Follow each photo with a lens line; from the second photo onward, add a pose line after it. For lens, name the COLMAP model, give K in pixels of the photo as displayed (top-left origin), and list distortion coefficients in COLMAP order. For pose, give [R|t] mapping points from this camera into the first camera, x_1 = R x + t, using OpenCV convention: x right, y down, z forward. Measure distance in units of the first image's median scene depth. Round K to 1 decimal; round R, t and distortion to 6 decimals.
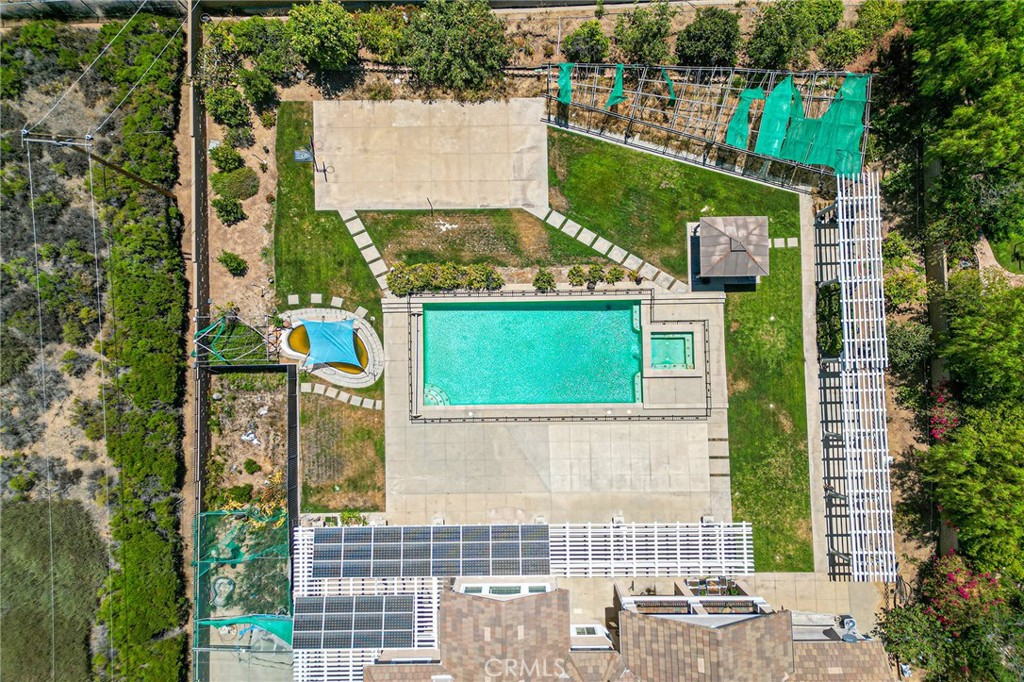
lens RADIAL K [[721.0, 0, 519.6], [0, 721.0, 338.4], [0, 0, 1]] dist [0.056002, -0.049944]
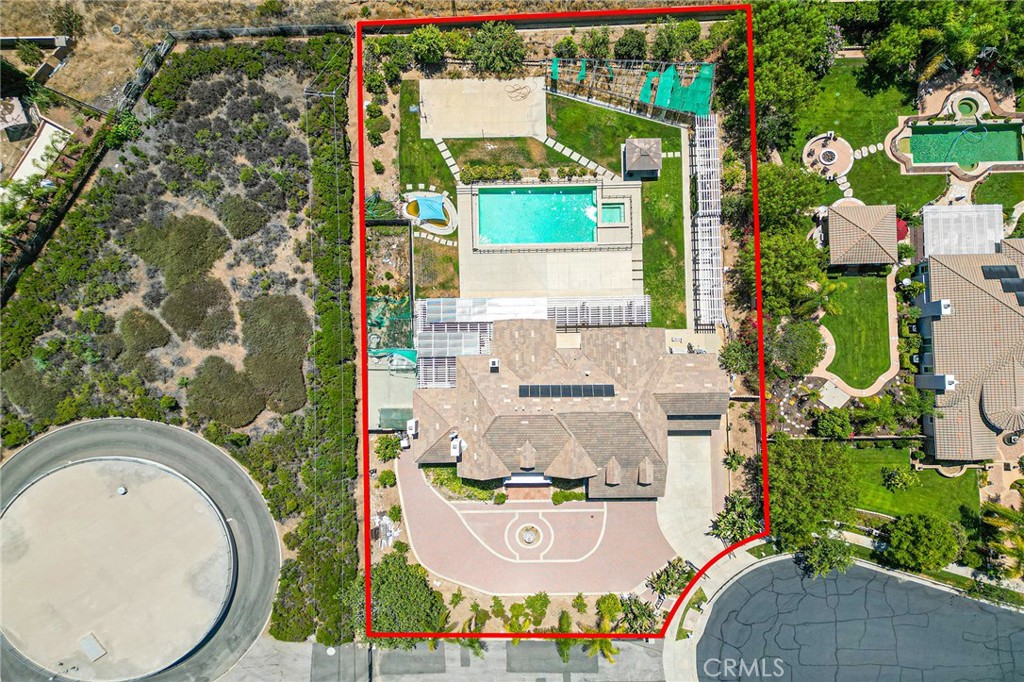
lens RADIAL K [[721.0, 0, 521.3], [0, 721.0, 337.4], [0, 0, 1]] dist [0.056002, -0.049944]
pose [[0.999983, -0.002083, -0.005450, -0.015645], [0.002107, 0.999988, 0.004396, 0.327804], [0.005440, -0.004408, 0.999975, -0.863908]]
